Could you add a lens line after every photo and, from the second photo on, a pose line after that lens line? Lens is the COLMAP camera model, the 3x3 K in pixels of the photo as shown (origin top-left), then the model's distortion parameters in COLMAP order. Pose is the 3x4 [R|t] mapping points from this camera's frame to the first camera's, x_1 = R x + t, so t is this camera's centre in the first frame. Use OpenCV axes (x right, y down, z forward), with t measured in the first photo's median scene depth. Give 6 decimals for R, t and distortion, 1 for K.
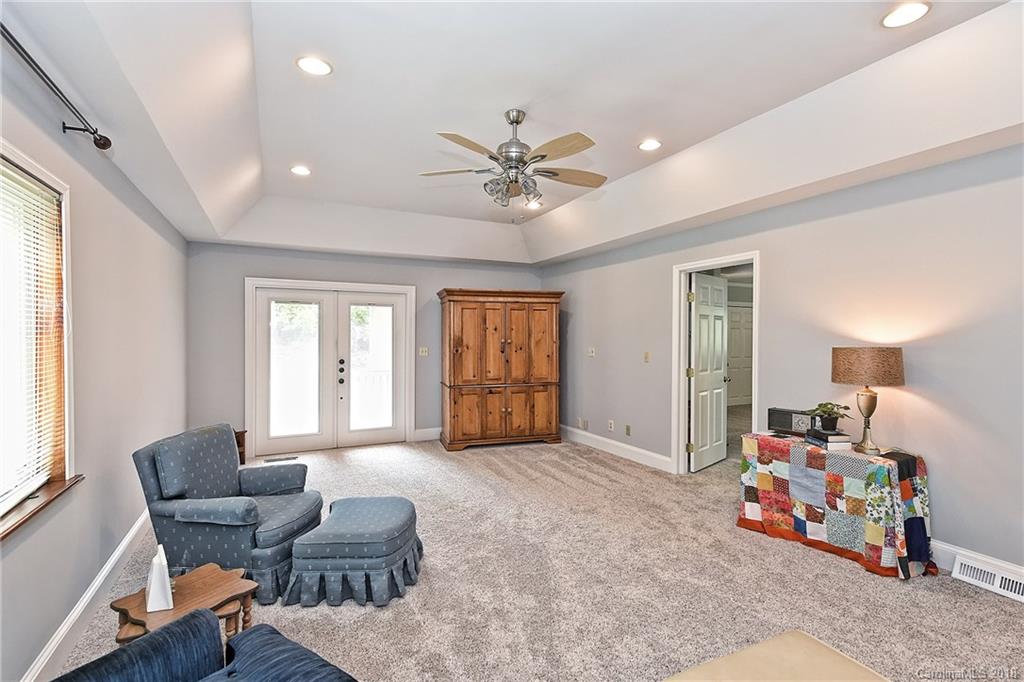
lens RADIAL K [[476.7, 0, 514.1], [0, 476.7, 339.2], [0, 0, 1]] dist [0.011134, 0.000044]
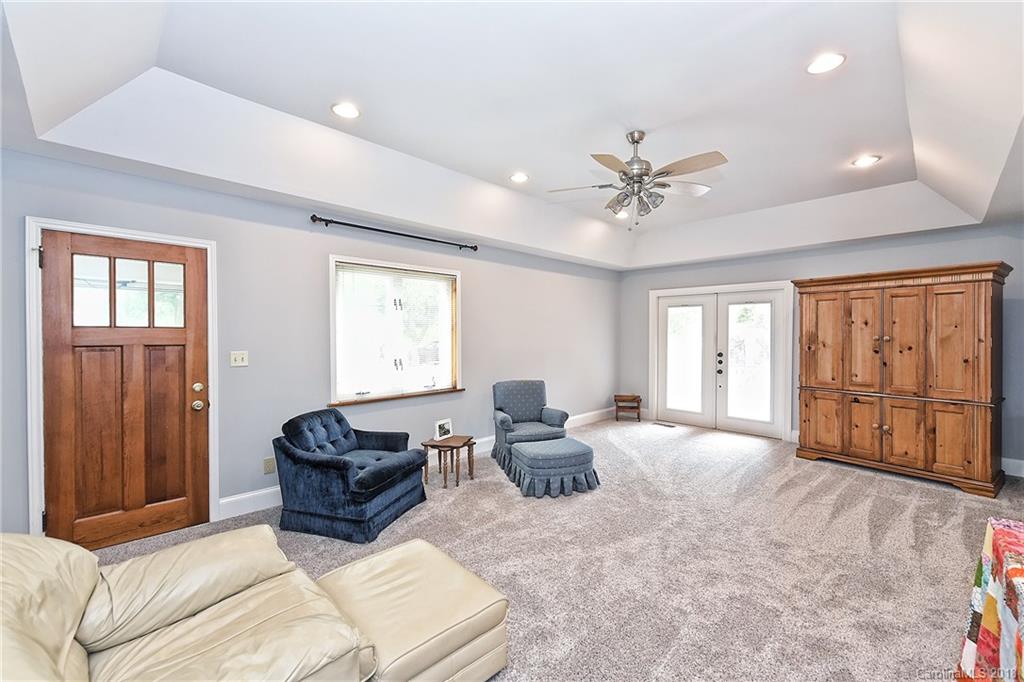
lens RADIAL K [[423.5, 0, 514.6], [0, 423.5, 337.6], [0, 0, 1]] dist [0.001637, -0.002107]
pose [[0.306406, 0.008314, -0.951865, 0.460159], [-0.007694, 0.999951, 0.006257, 0.003509], [0.951870, 0.005407, 0.306455, 0.222388]]
